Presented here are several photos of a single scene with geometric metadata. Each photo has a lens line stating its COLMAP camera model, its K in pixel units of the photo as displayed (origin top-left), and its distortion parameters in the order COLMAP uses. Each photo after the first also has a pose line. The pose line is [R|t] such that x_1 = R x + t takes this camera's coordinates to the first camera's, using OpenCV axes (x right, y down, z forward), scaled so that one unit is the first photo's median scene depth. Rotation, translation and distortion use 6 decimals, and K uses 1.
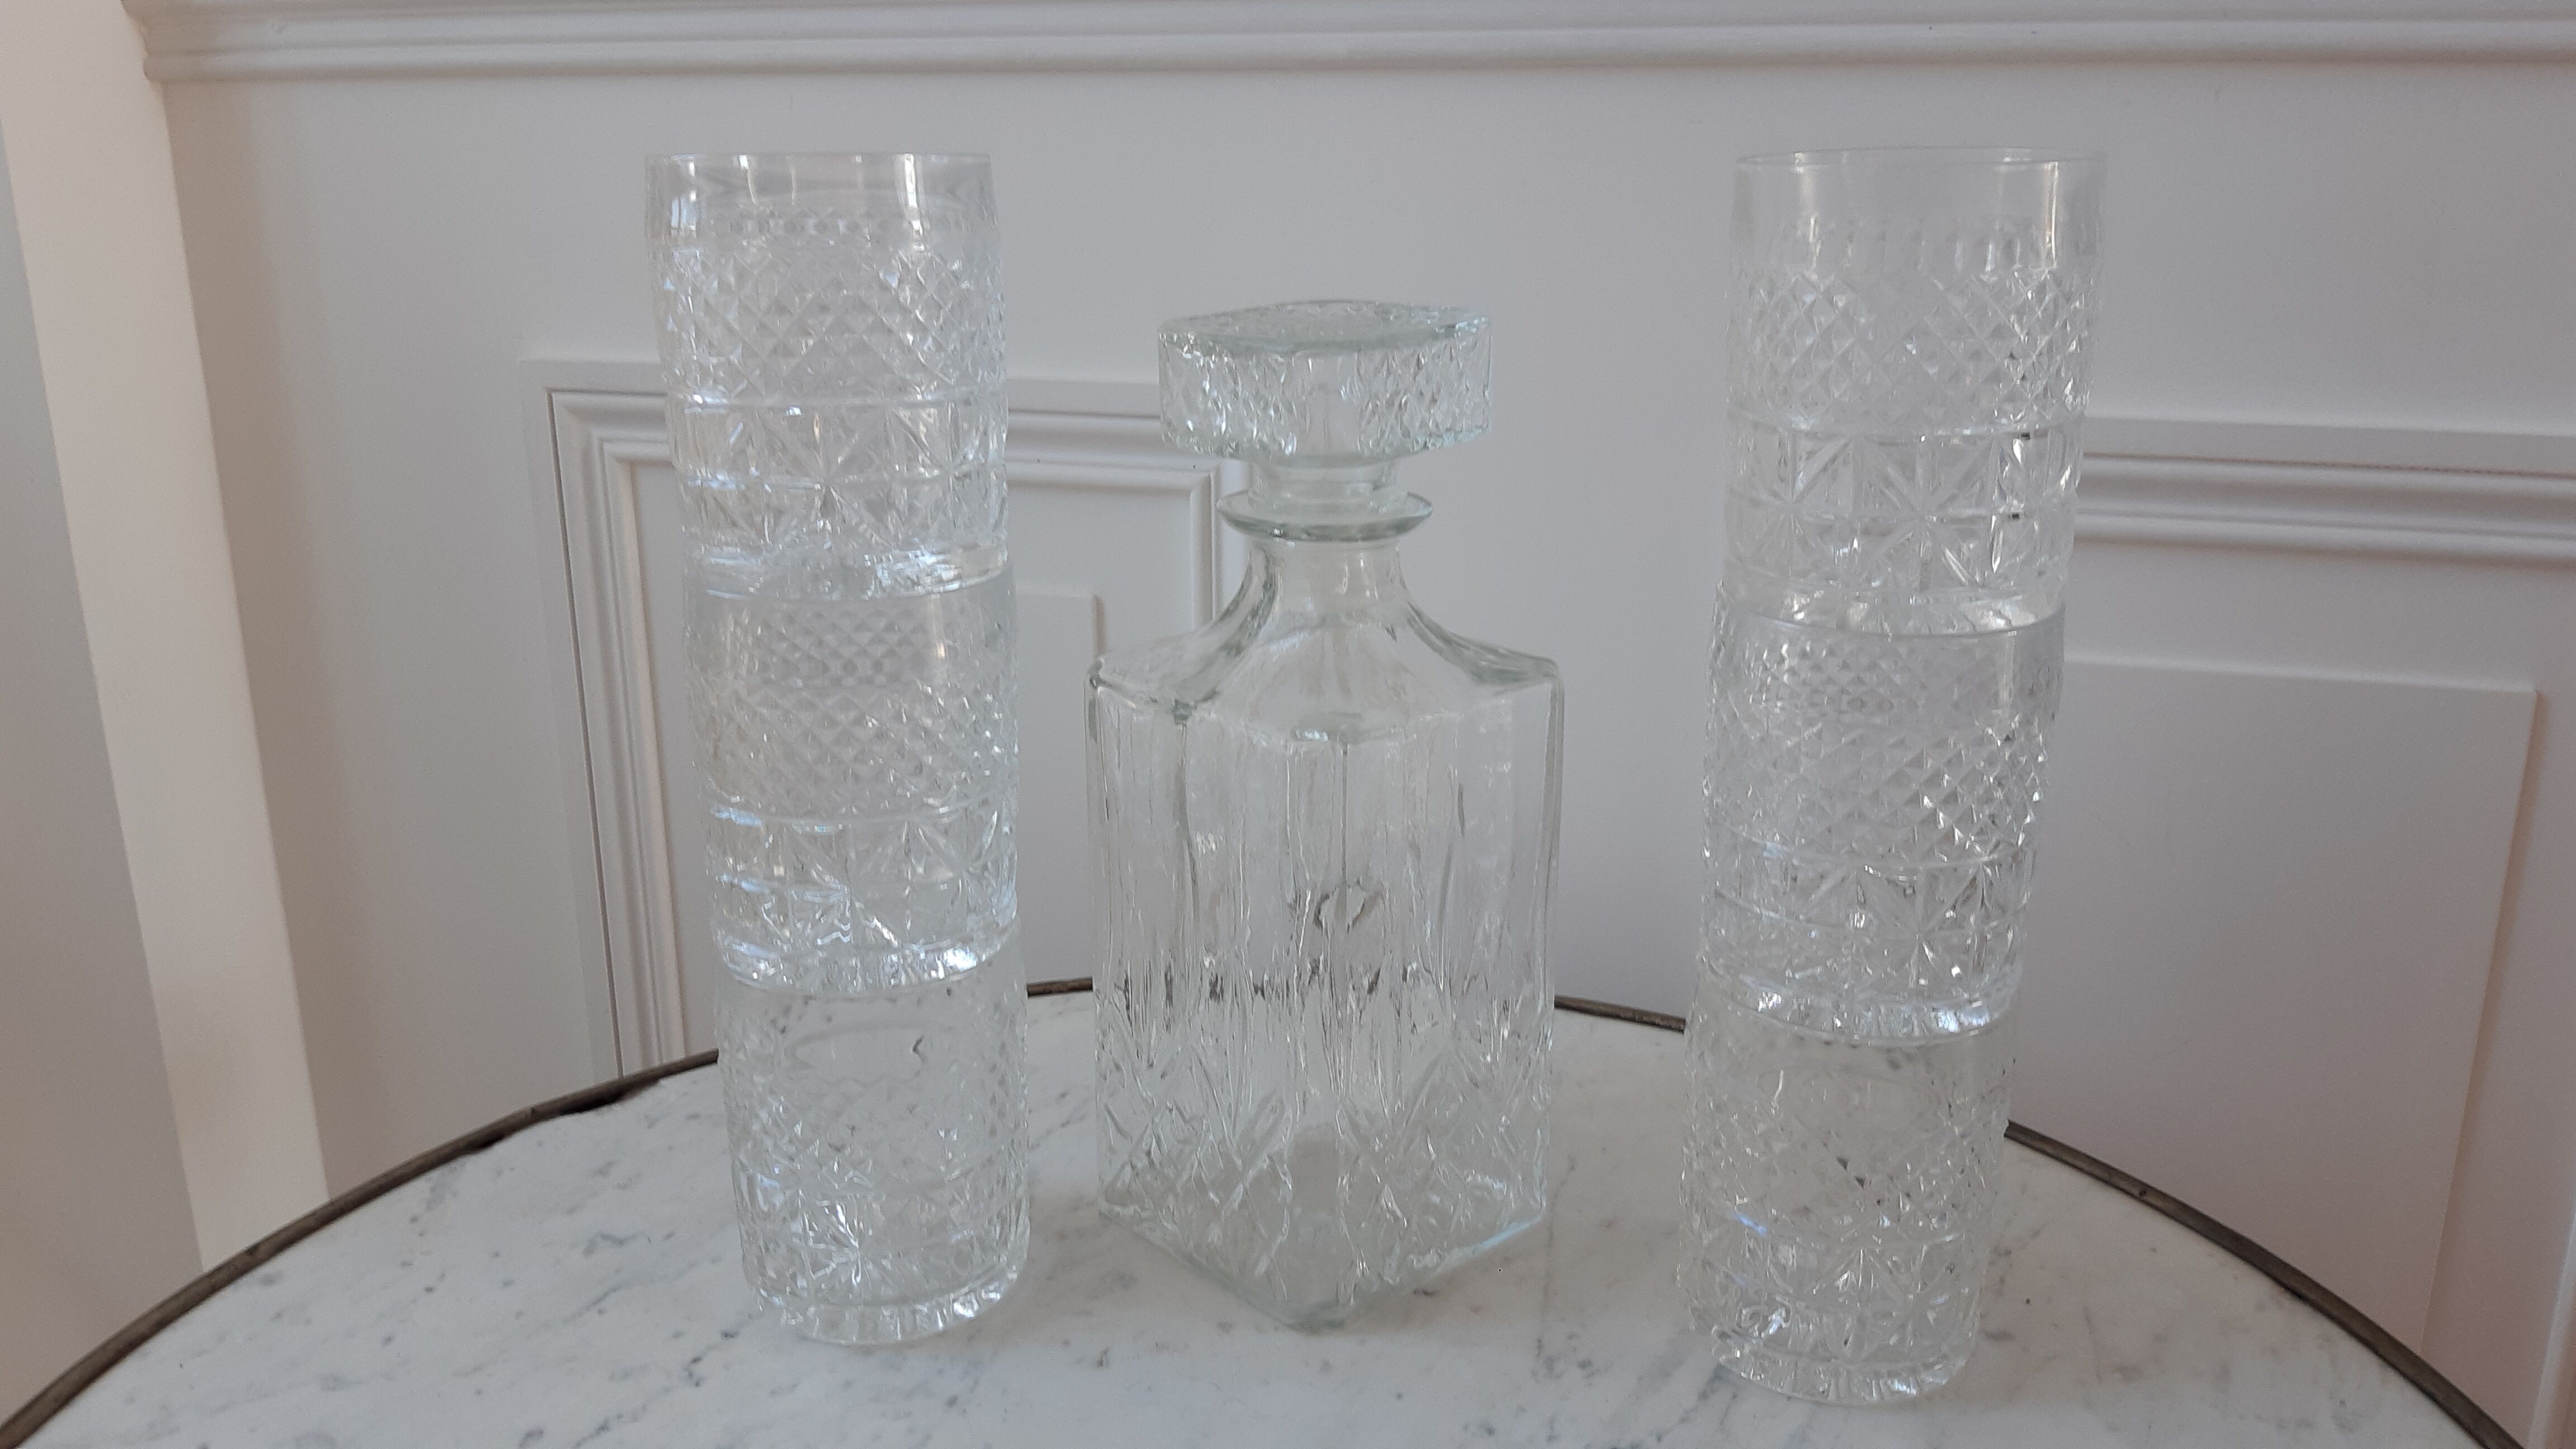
lens RADIAL K [[2000.9, 0, 1343.3], [0, 2000.9, 716.3], [0, 0, 1]] dist [0.044757, -0.113724]
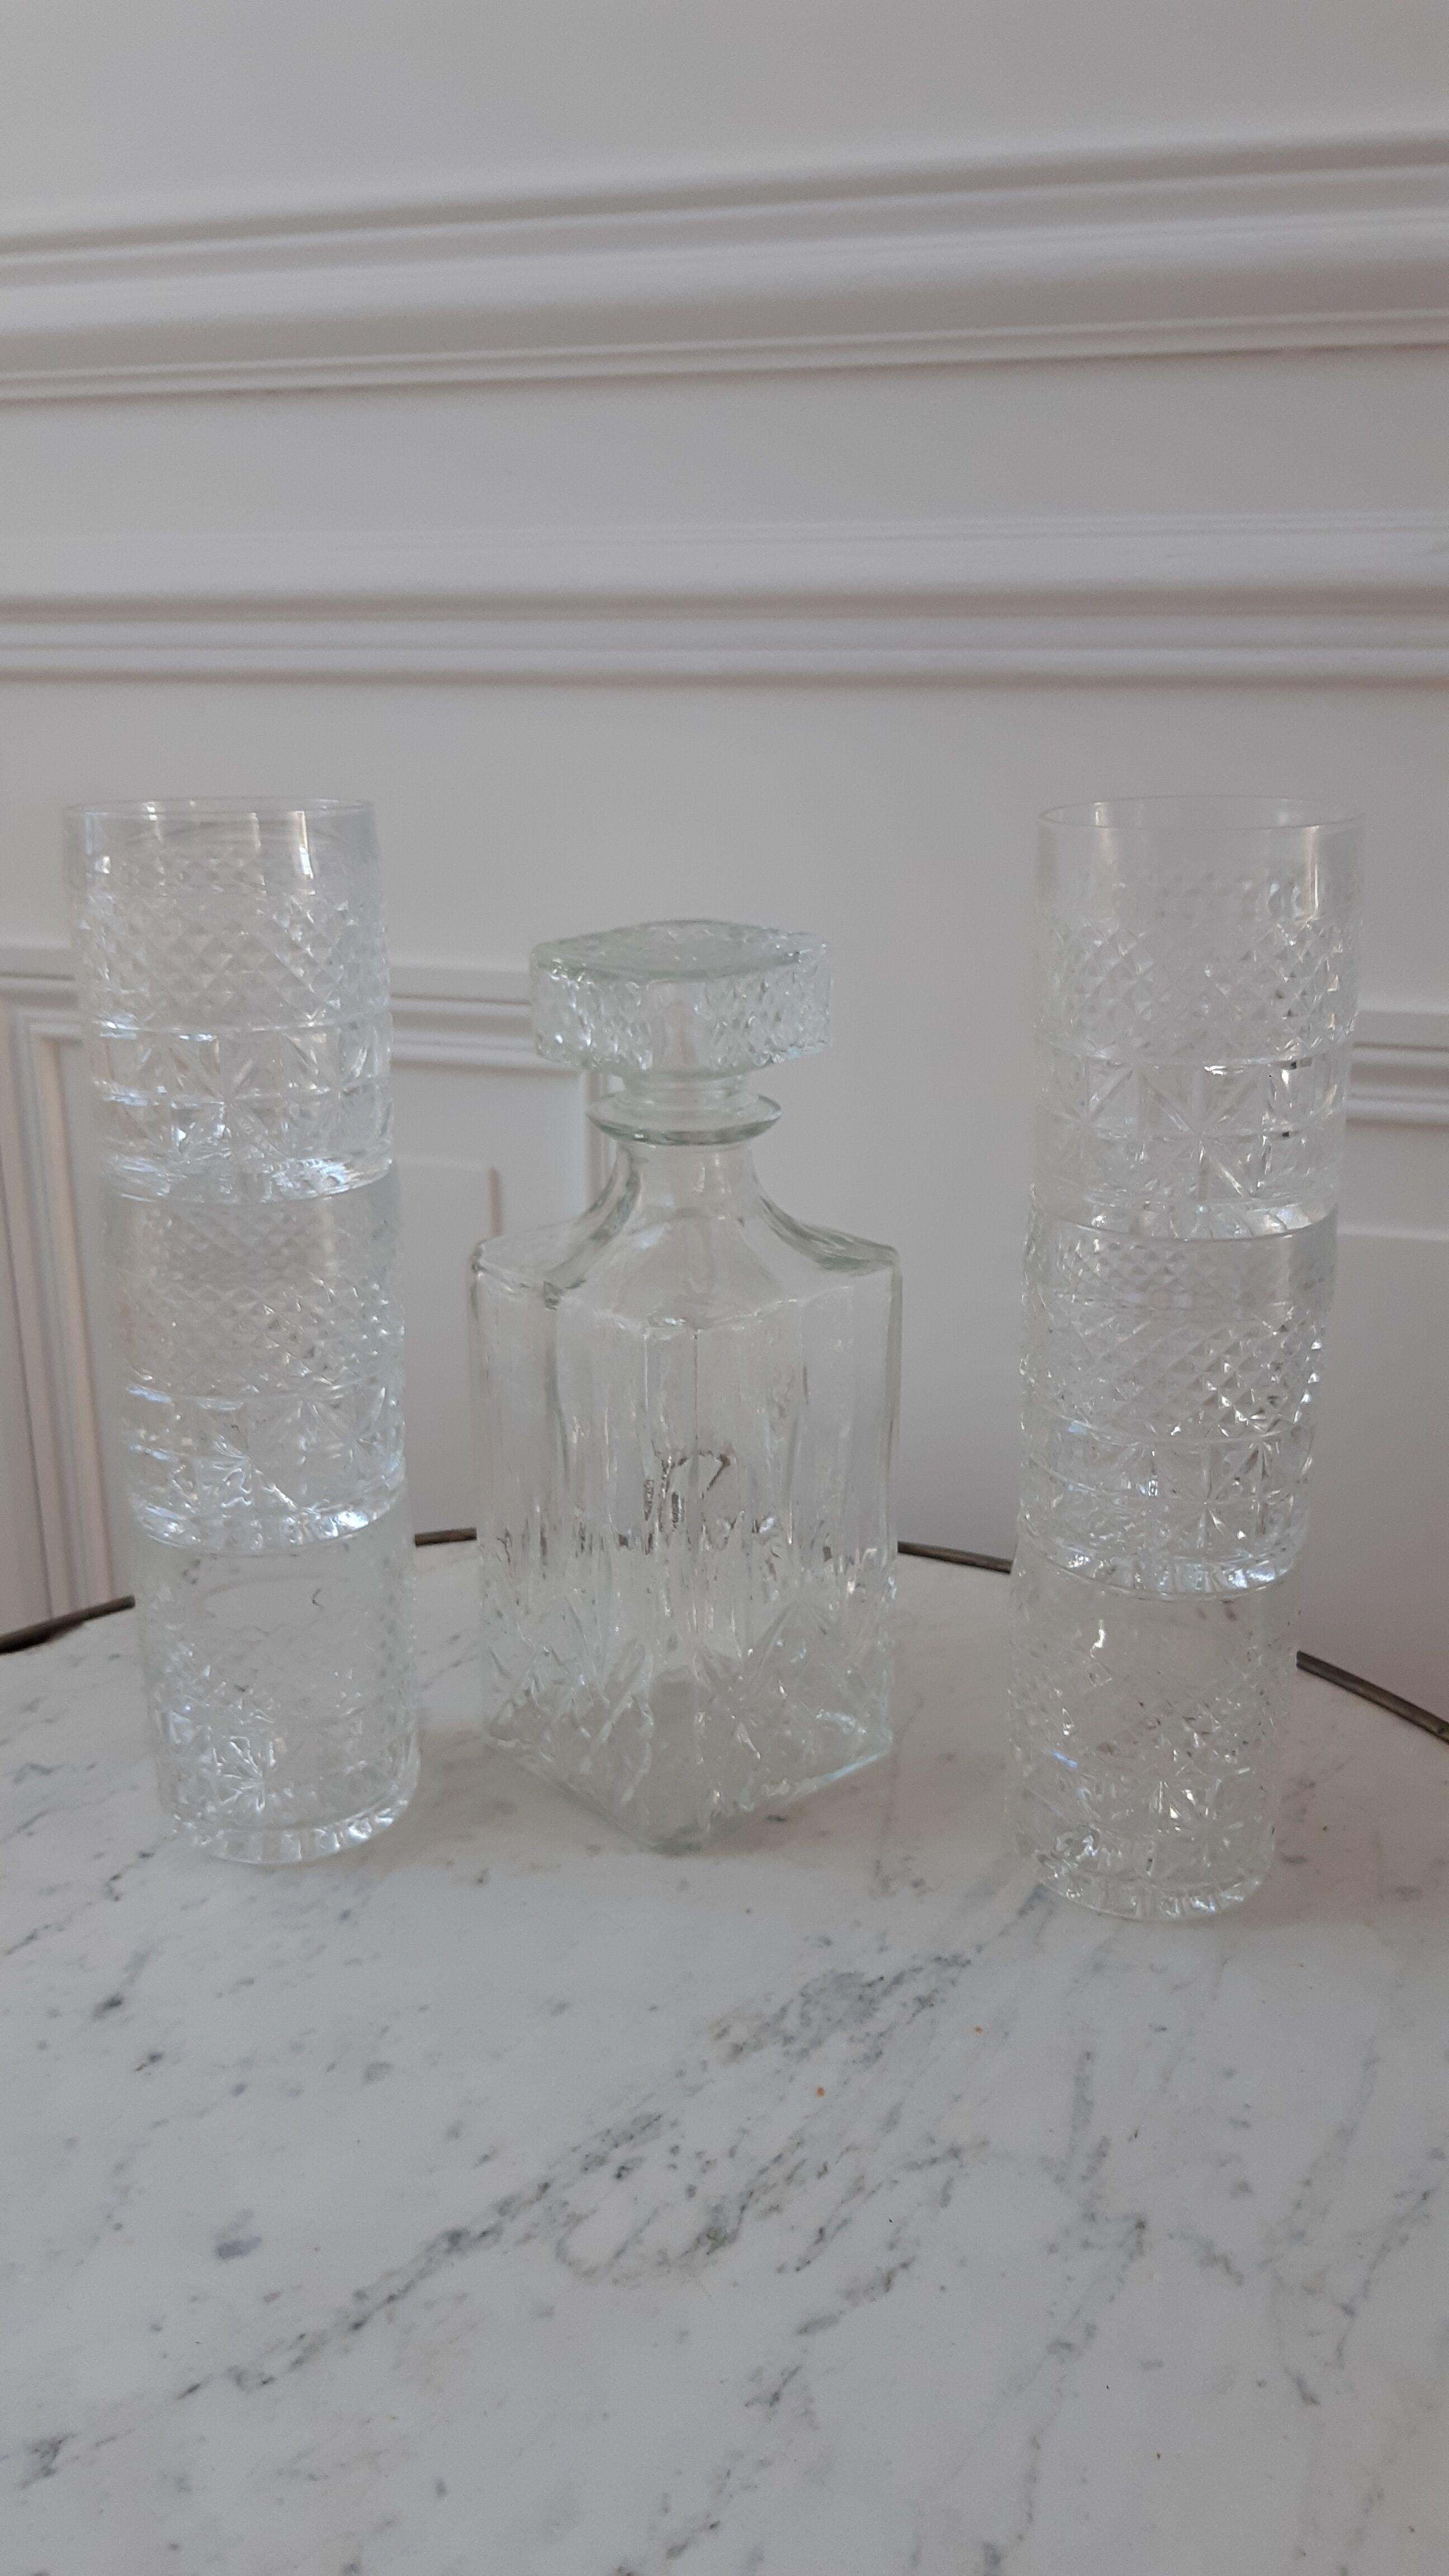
lens RADIAL K [[2000.9, 0, 775.0], [0, 2000.9, 1289.1], [0, 0, 1]] dist [0.044757, -0.113724]
pose [[0.999993, 0.003328, 0.001490, 0.040841], [-0.003360, 0.999741, 0.022517, -0.031940], [-0.001415, -0.022522, 0.999745, -0.106348]]
